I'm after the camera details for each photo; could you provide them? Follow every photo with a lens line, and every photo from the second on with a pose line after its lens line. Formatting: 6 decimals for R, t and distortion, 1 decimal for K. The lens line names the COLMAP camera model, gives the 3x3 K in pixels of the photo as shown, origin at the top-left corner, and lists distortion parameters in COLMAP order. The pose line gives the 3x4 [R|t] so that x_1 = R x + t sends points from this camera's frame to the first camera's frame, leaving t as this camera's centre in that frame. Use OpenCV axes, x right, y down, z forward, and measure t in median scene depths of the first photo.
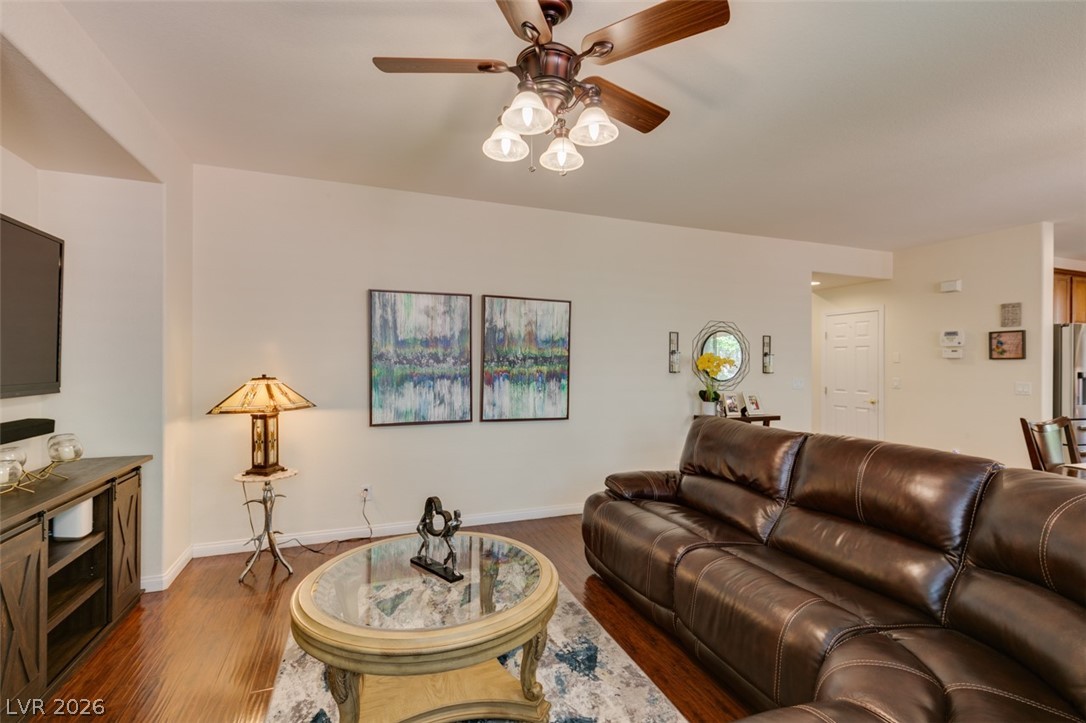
lens RADIAL K [[486.0, 0, 547.5], [0, 486.0, 360.1], [0, 0, 1]] dist [0.004584, -0.003154]
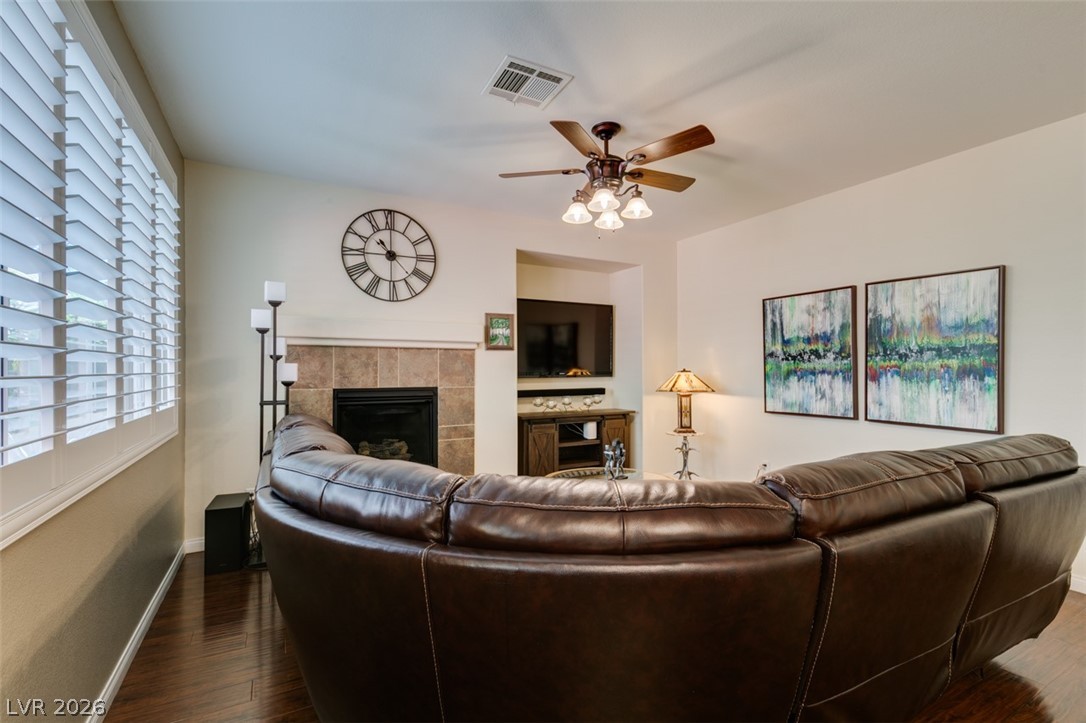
lens RADIAL K [[486.0, 0, 548.1], [0, 486.0, 369.3], [0, 0, 1]] dist [0.004584, -0.003154]
pose [[0.148744, -0.005997, -0.988858, 0.682816], [0.008232, 0.999954, -0.004826, 0.027633], [0.988841, -0.007423, 0.148787, 0.262118]]
